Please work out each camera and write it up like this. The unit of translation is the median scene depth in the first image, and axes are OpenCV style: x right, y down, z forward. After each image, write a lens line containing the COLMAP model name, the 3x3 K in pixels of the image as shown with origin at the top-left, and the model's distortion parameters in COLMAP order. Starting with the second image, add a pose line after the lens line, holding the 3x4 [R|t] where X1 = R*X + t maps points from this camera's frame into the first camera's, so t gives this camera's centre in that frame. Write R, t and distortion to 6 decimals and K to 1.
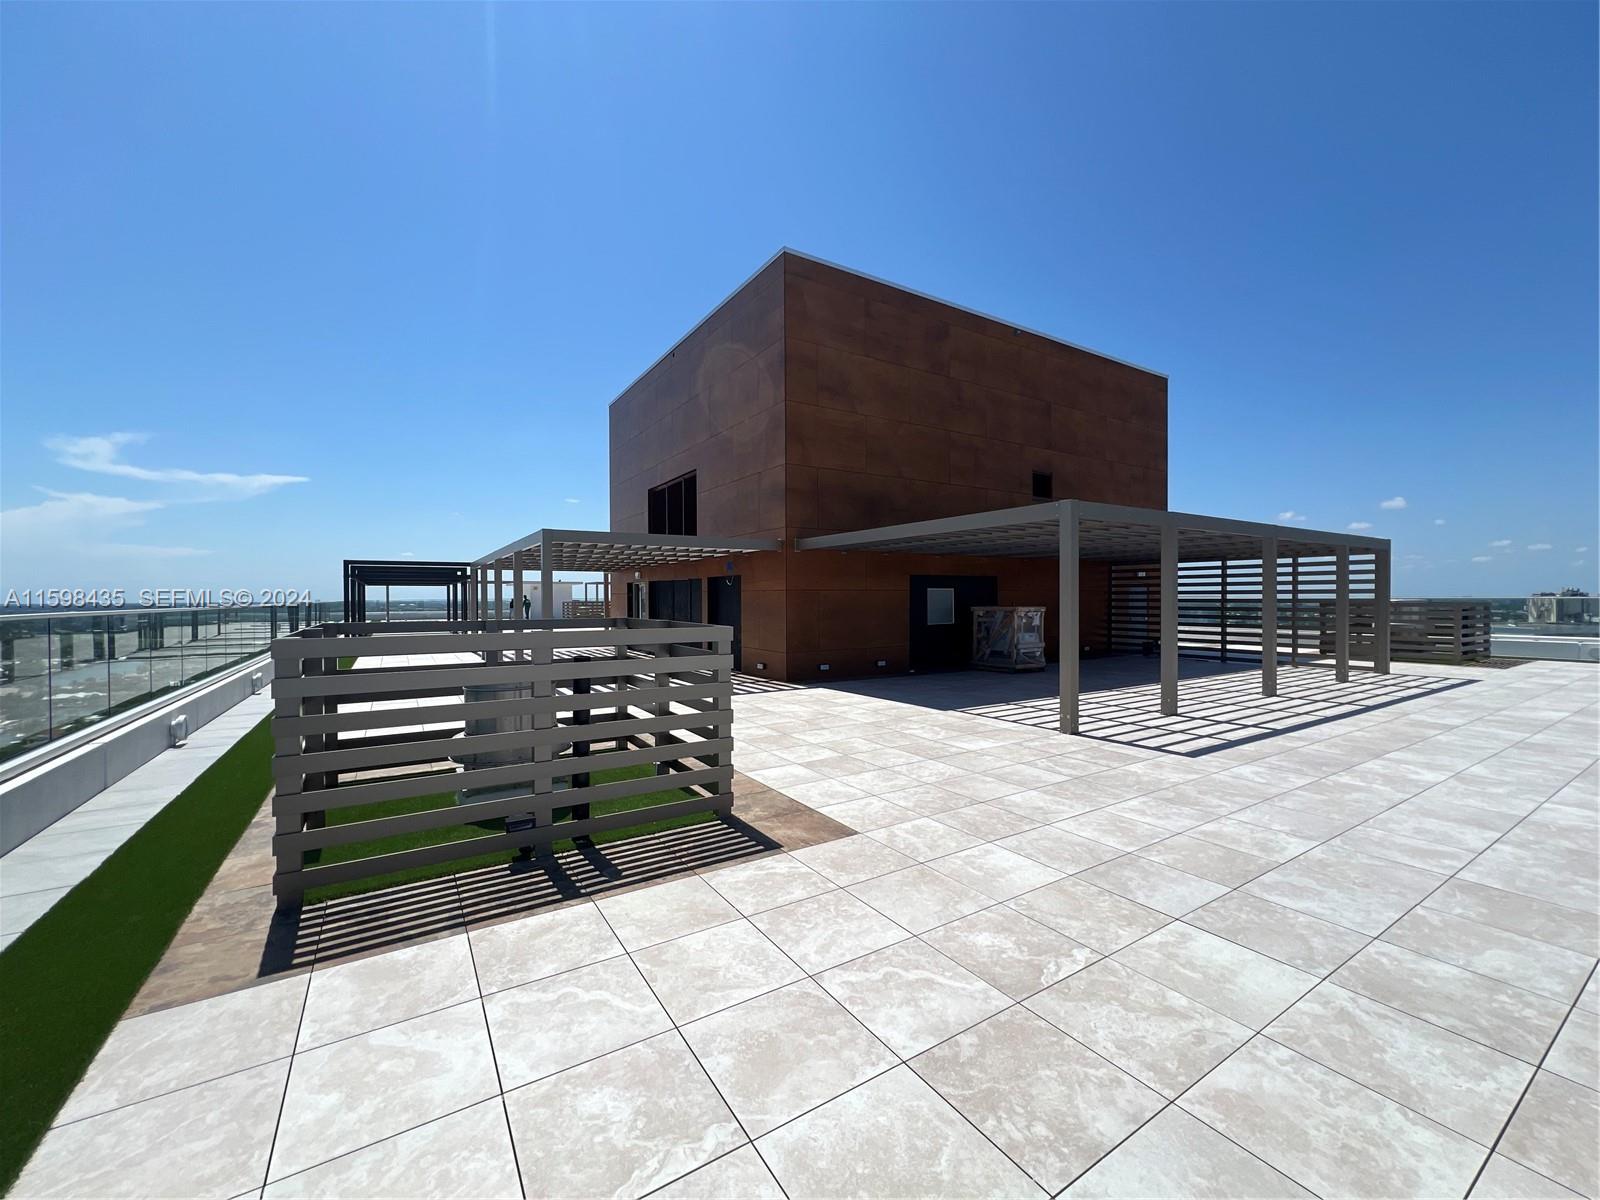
lens RADIAL K [[629.8, 0, 789.1], [0, 629.8, 599.8], [0, 0, 1]] dist [-0.000402, -0.000149]
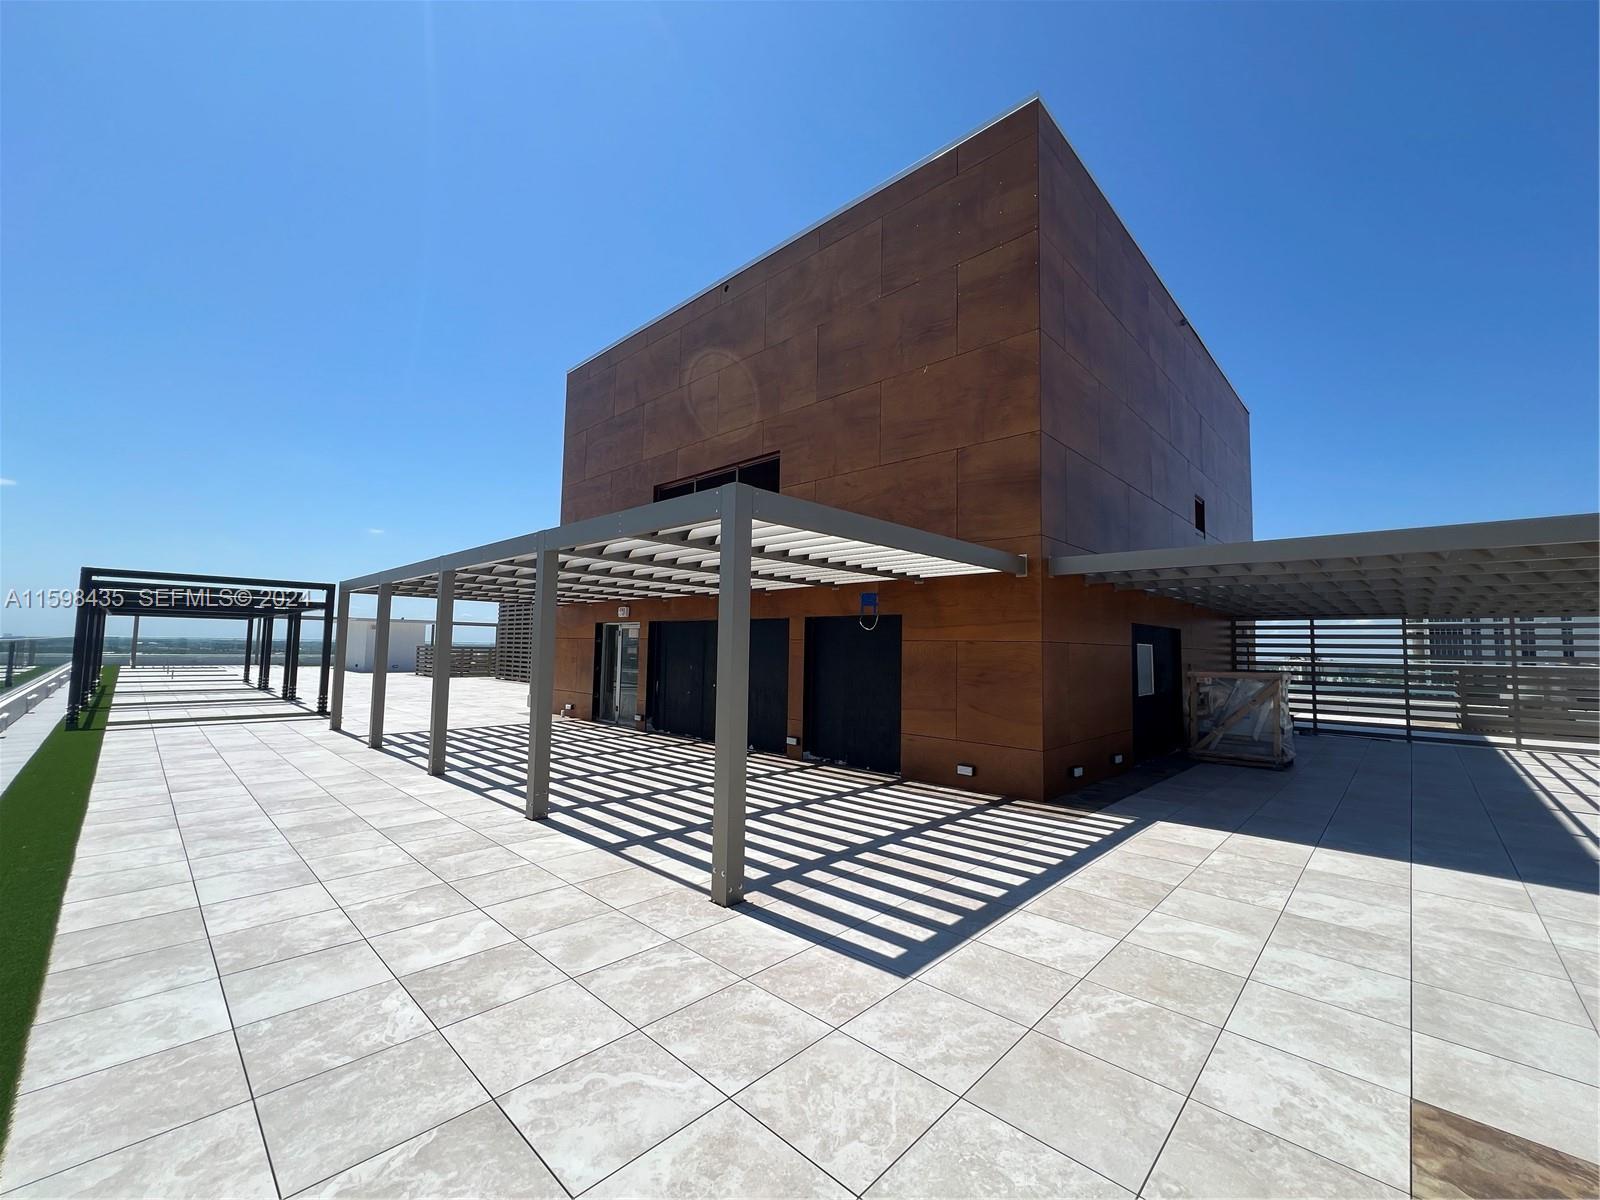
lens RADIAL K [[629.8, 0, 797.2], [0, 629.8, 609.6], [0, 0, 1]] dist [-0.000402, -0.000149]
pose [[0.969124, 0.037622, 0.243685, -0.774584], [-0.022514, 0.997664, -0.064491, -0.005996], [-0.245542, 0.057013, 0.967708, 1.018609]]
